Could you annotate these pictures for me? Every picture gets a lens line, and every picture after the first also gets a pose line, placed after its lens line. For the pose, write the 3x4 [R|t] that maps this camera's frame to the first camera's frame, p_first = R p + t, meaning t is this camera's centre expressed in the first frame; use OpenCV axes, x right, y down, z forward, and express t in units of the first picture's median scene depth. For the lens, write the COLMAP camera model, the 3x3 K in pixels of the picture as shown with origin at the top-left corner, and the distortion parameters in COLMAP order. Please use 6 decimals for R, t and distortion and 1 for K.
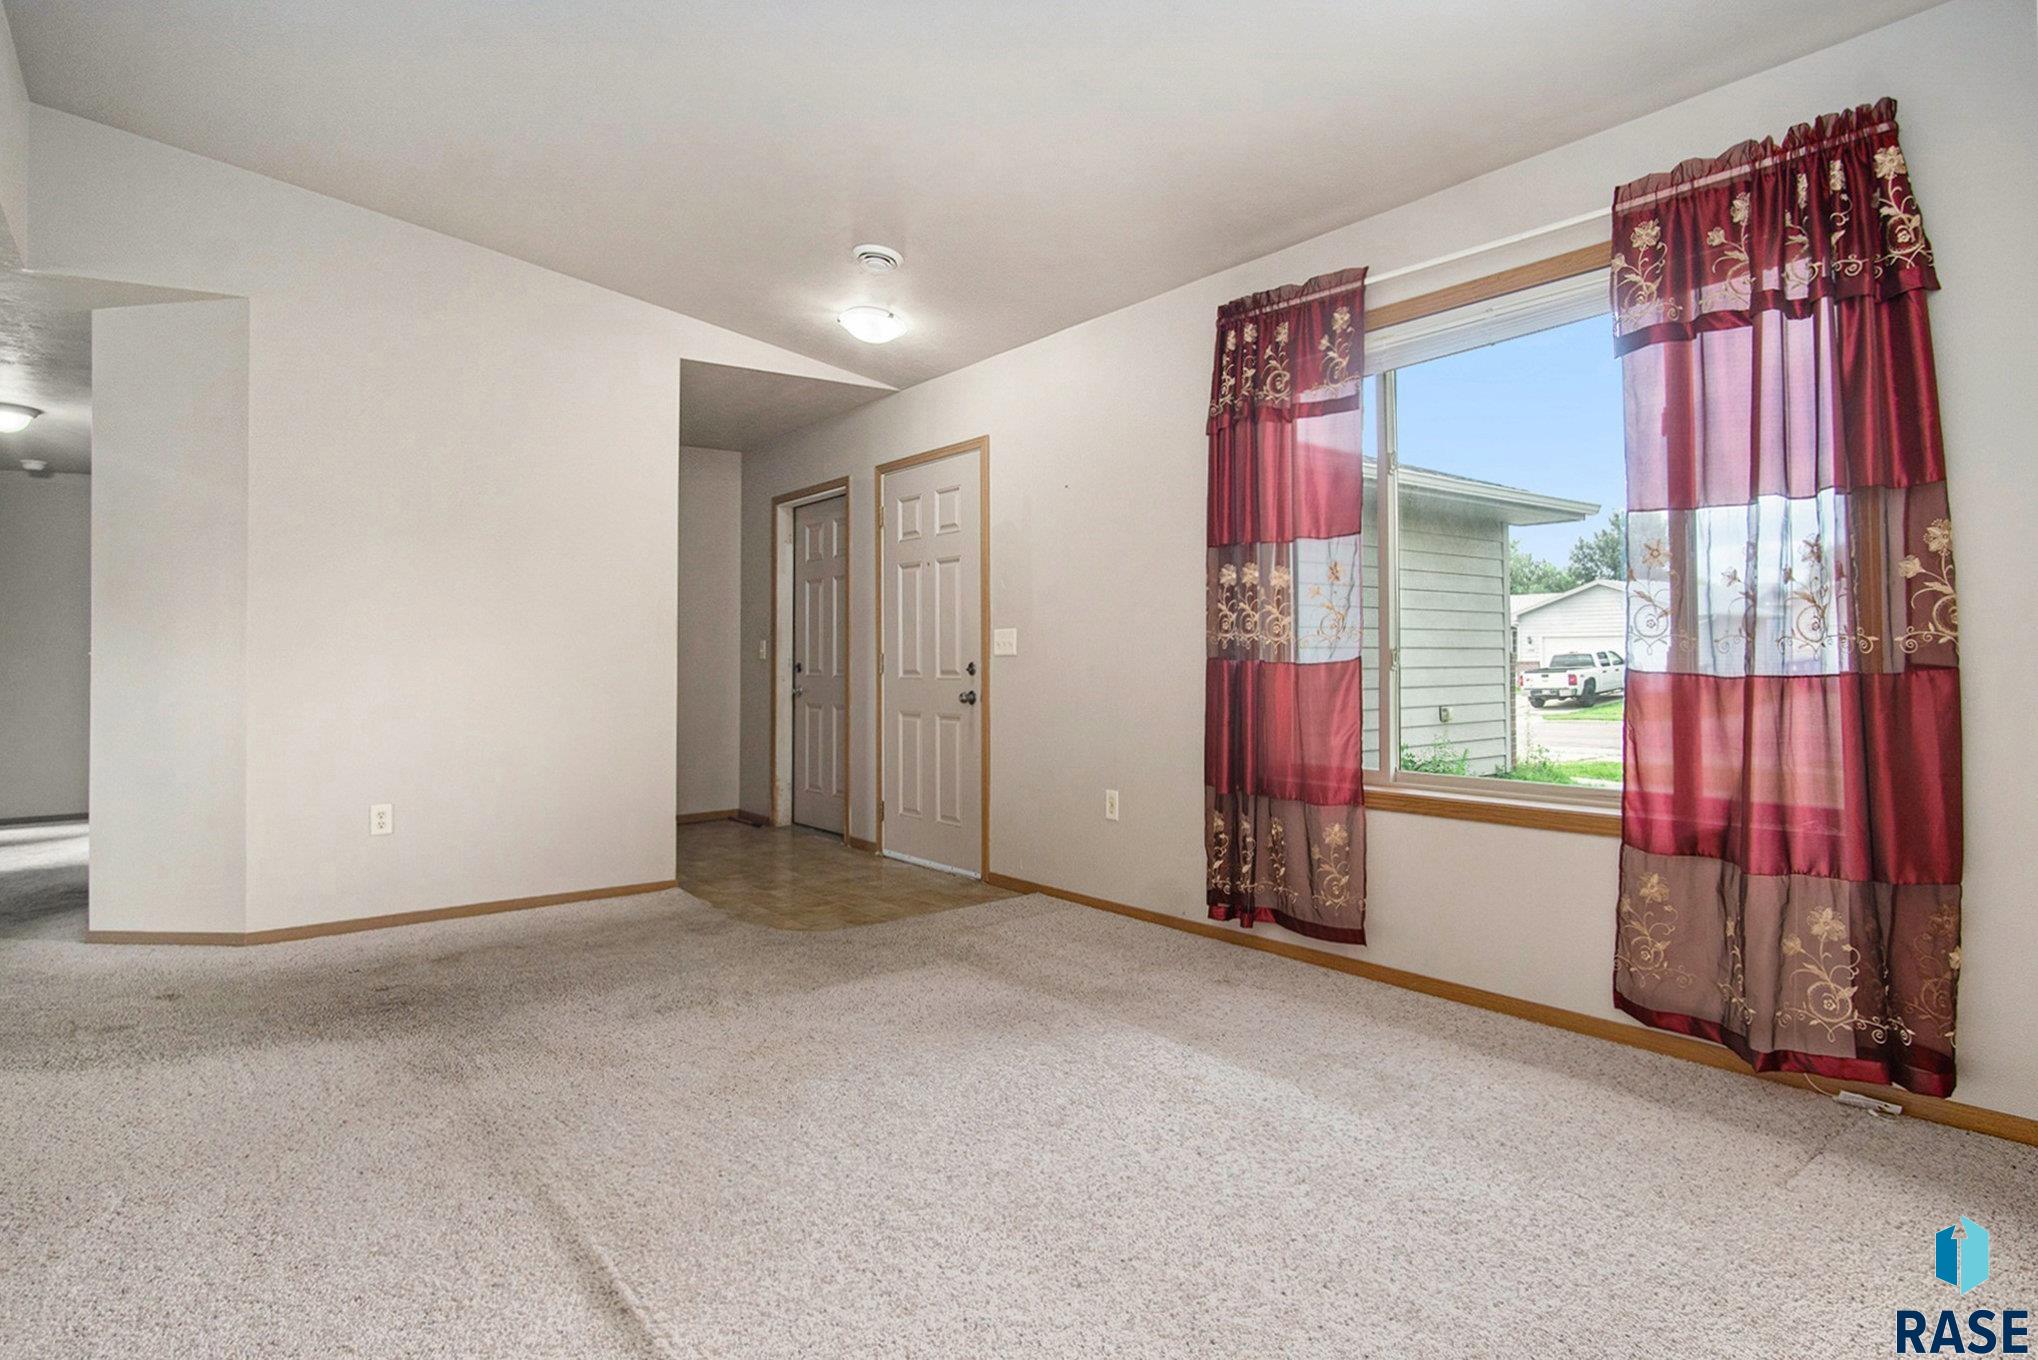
lens RADIAL K [[1097.5, 0, 1007.0], [0, 1097.5, 663.6], [0, 0, 1]] dist [-0.029511, 0.007465]
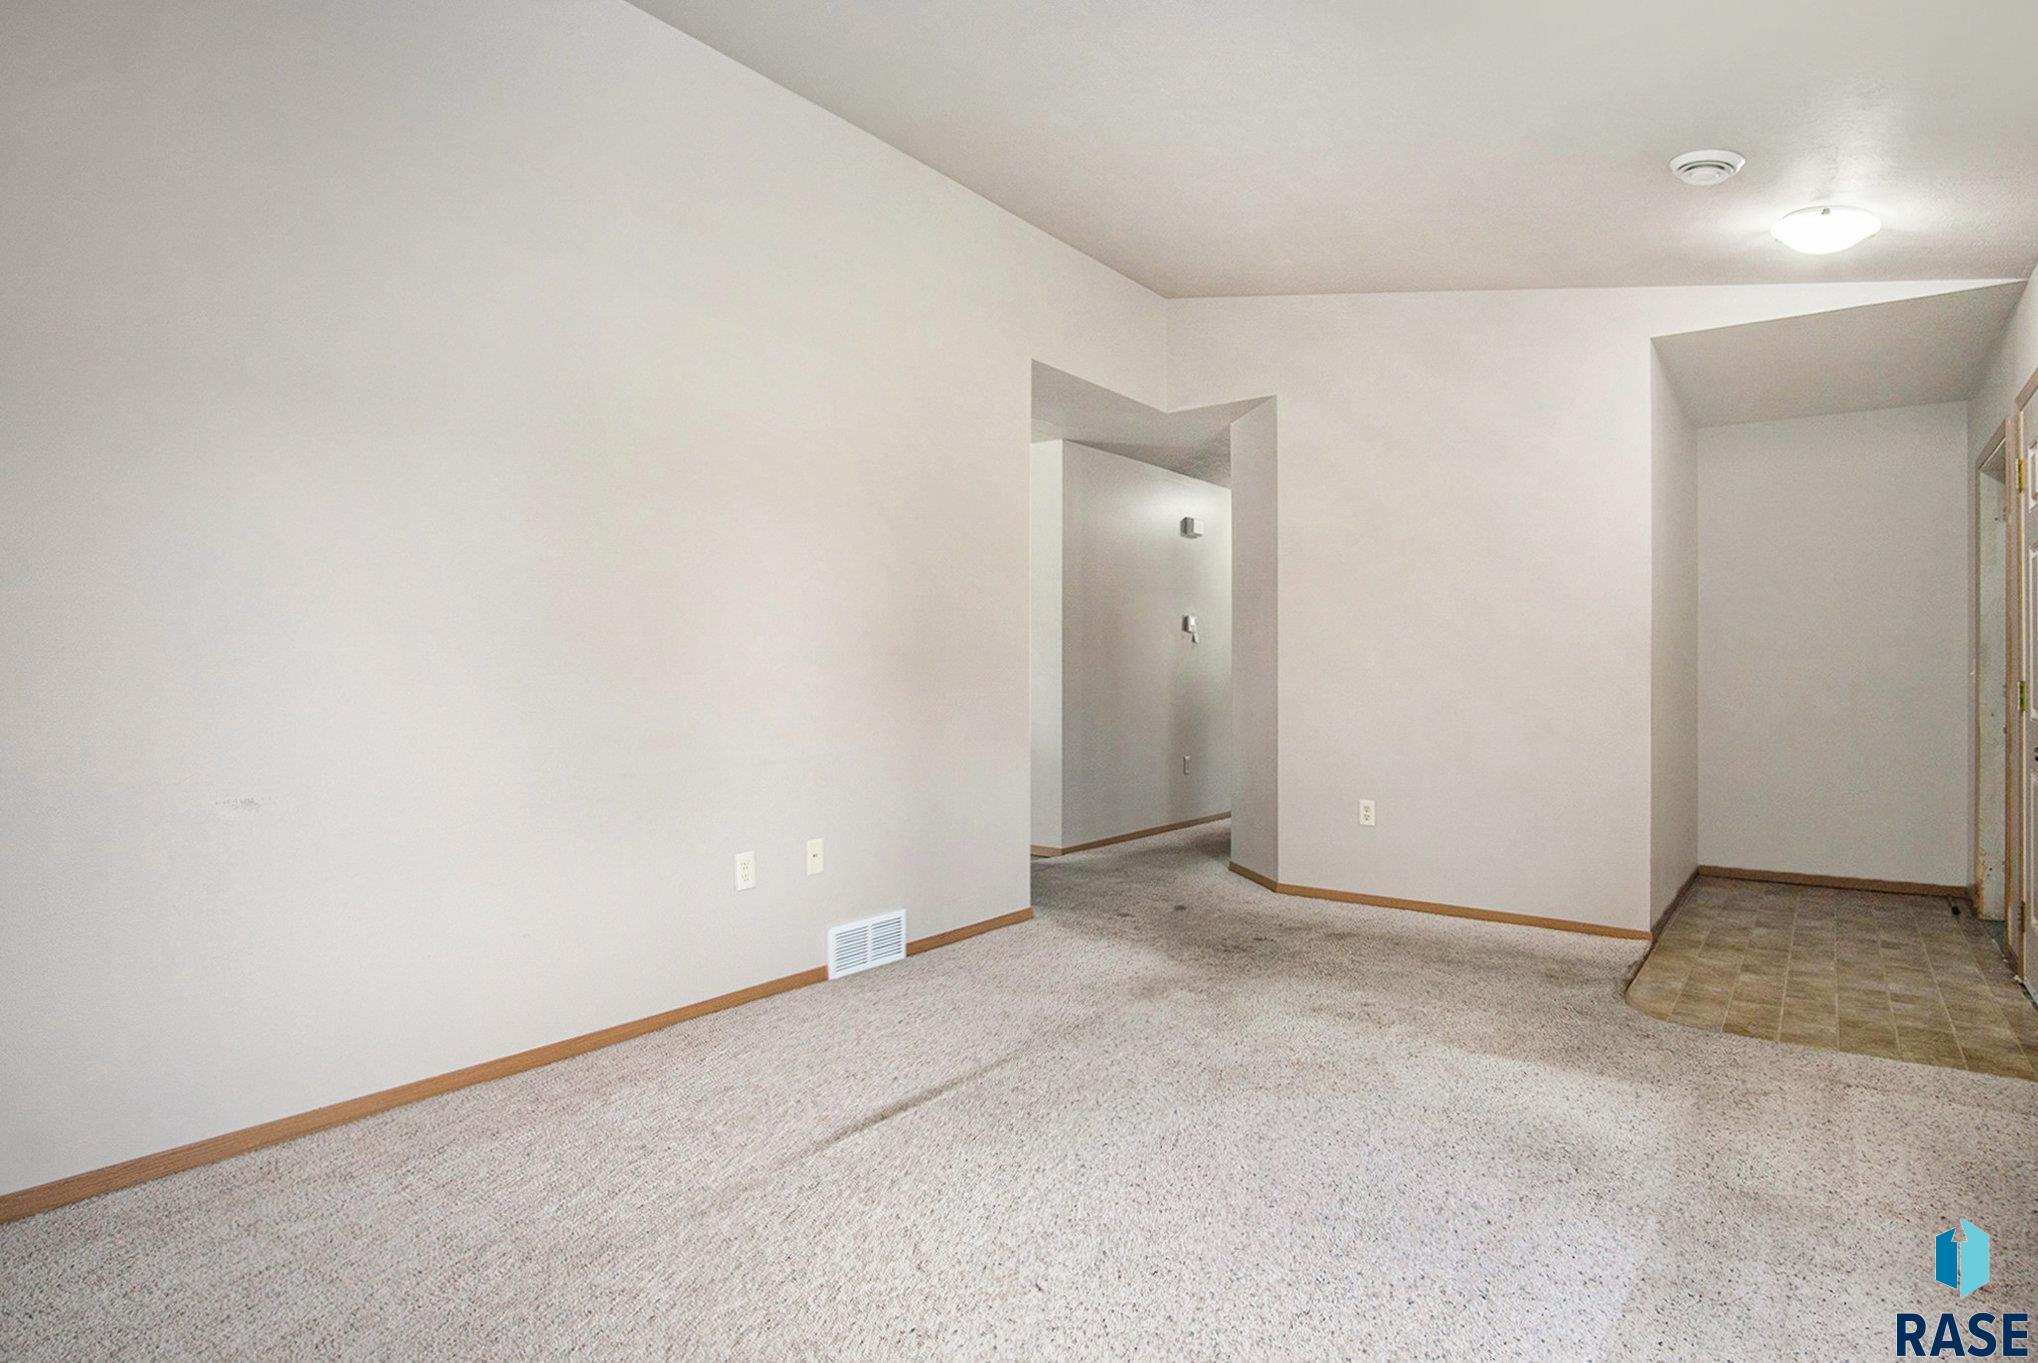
lens RADIAL K [[1097.5, 0, 1026.4], [0, 1097.5, 674.4], [0, 0, 1]] dist [-0.029511, 0.007465]
pose [[0.260450, 0.008056, -0.965454, 0.581820], [-0.009000, 0.999942, 0.005916, -0.013774], [0.965445, 0.007148, 0.260507, 0.400649]]
